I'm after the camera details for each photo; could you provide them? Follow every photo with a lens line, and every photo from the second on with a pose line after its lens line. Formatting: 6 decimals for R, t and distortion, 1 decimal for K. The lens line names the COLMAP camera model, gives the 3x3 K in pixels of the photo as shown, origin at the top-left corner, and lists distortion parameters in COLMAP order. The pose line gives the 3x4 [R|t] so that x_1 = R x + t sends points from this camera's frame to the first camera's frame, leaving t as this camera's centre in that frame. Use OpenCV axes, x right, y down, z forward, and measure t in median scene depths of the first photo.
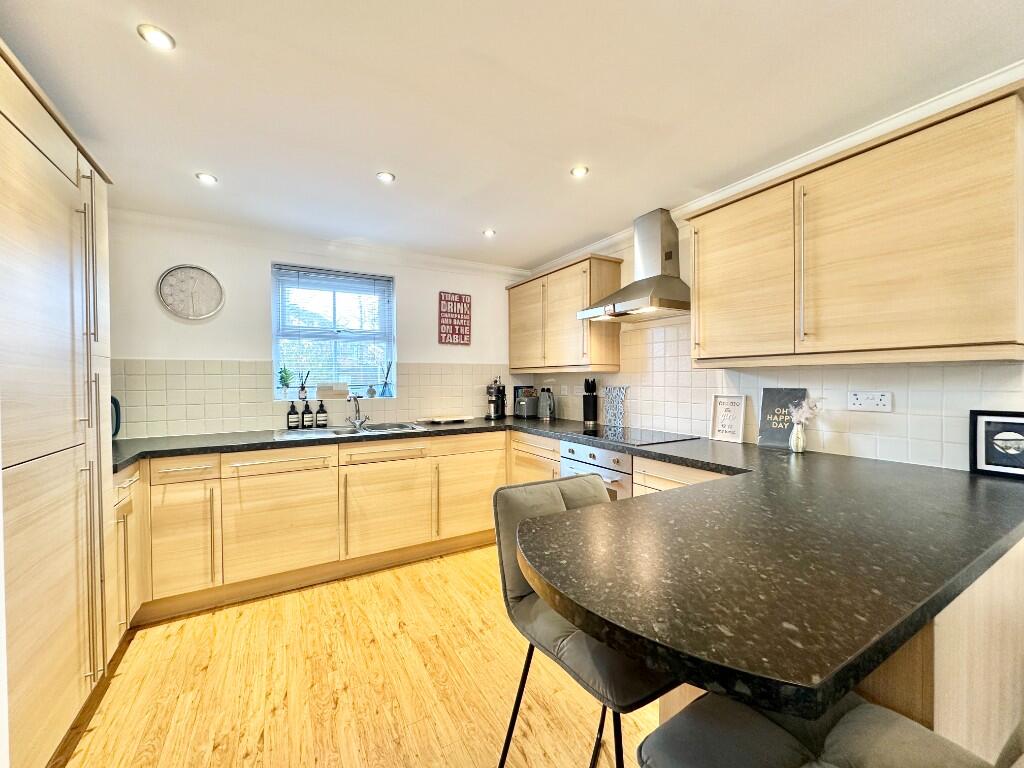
lens RADIAL K [[407.9, 0, 510.5], [0, 407.9, 383.7], [0, 0, 1]] dist [-0.001100, 0.000068]
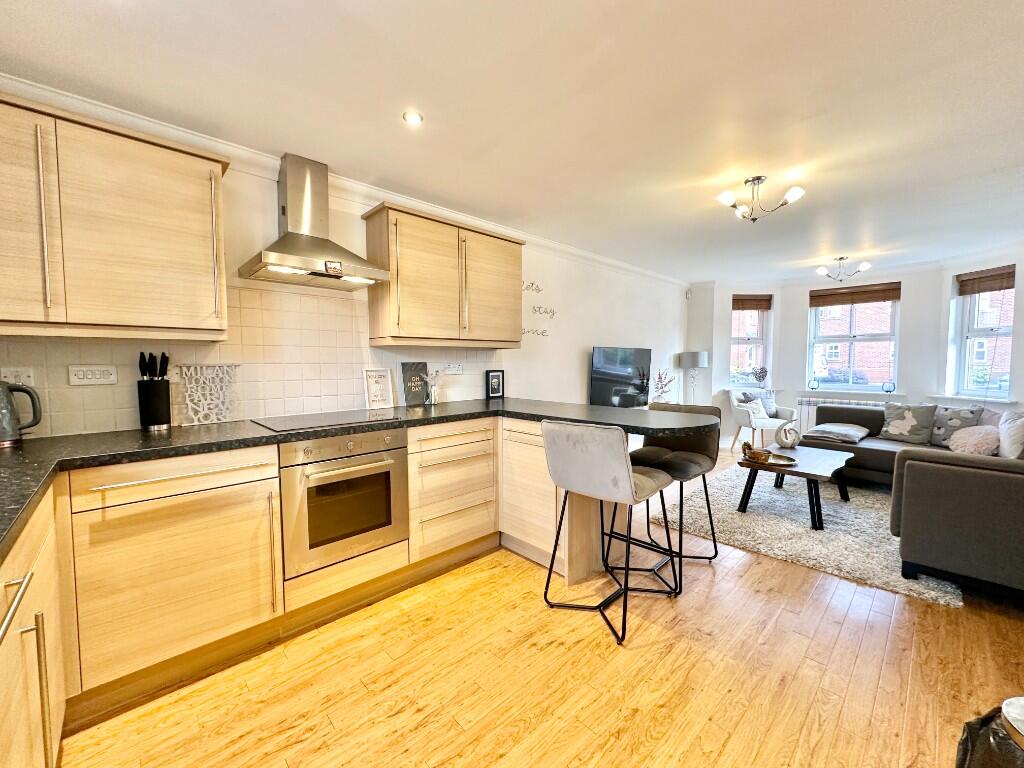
lens RADIAL K [[407.9, 0, 510.5], [0, 407.9, 383.7], [0, 0, 1]] dist [-0.001100, 0.000068]
pose [[-0.231501, -0.045923, 0.971750, -0.517626], [0.017977, 0.998513, 0.051471, 0.012161], [-0.972669, 0.029385, -0.230331, 0.678880]]
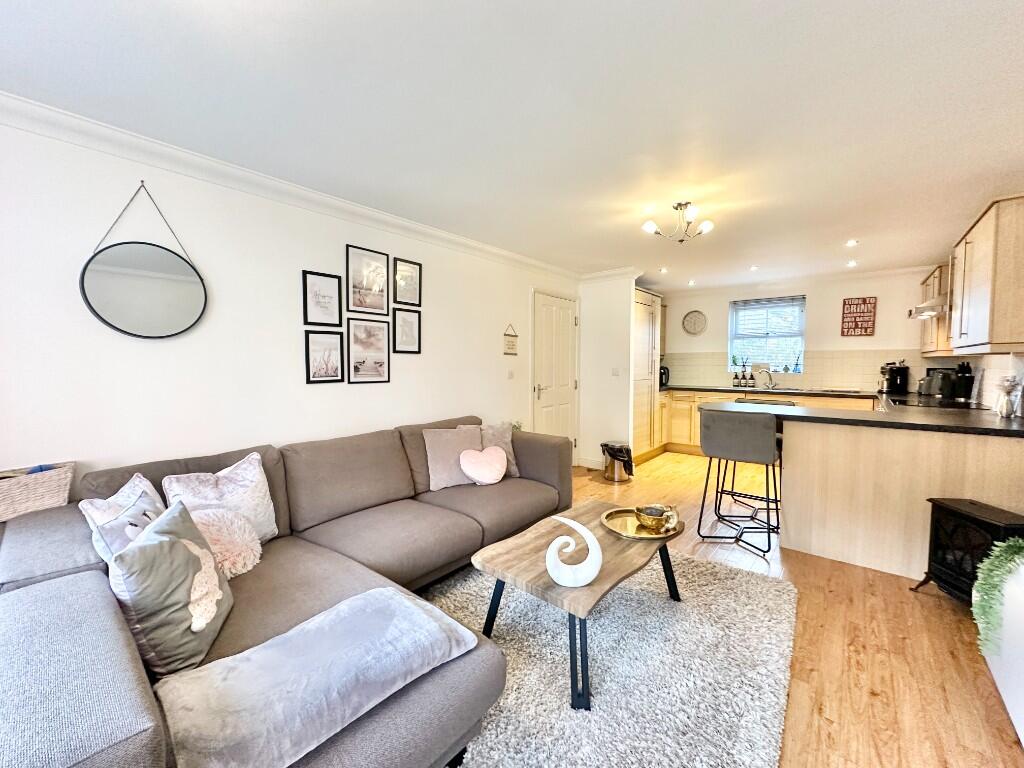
lens RADIAL K [[407.9, 0, 510.5], [0, 407.9, 383.7], [0, 0, 1]] dist [-0.001100, 0.000068]
pose [[0.335058, 0.057152, -0.940463, 0.903682], [-0.012964, 0.998344, 0.056051, 0.001517], [0.942108, -0.006588, 0.335244, -0.641039]]
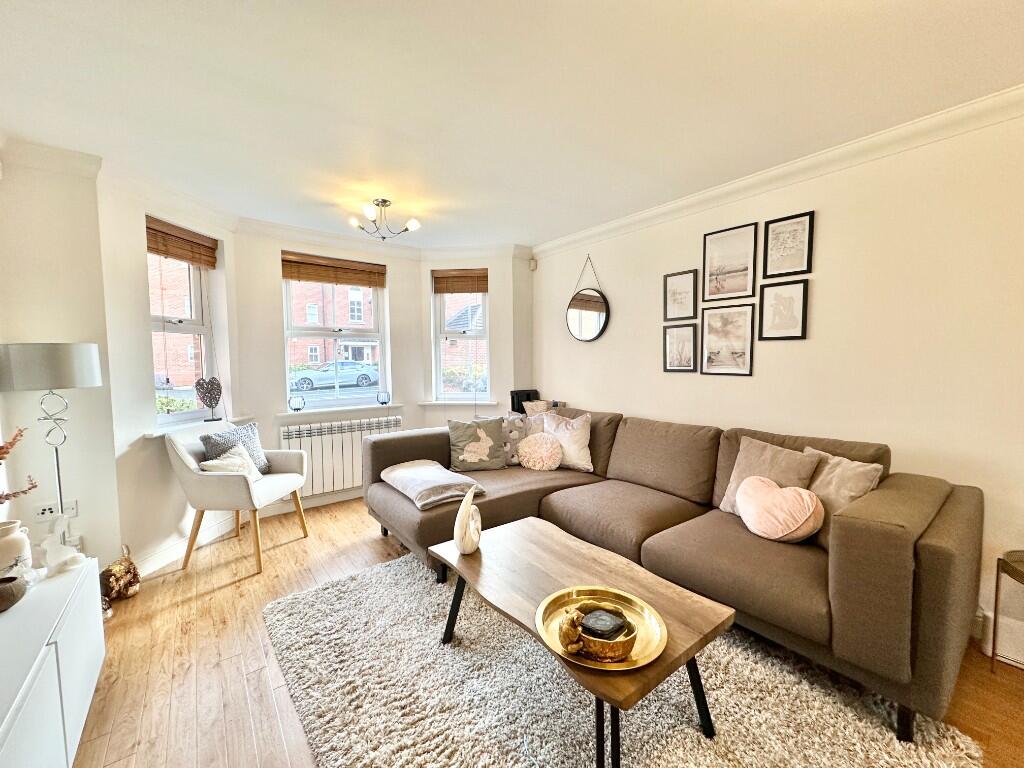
lens RADIAL K [[407.9, 0, 510.5], [0, 407.9, 383.7], [0, 0, 1]] dist [-0.001100, 0.000068]
pose [[-0.990722, 0.024303, -0.133711, 0.476715], [0.014579, 0.997208, 0.073231, 0.005032], [0.135117, 0.070602, -0.988311, 0.161620]]
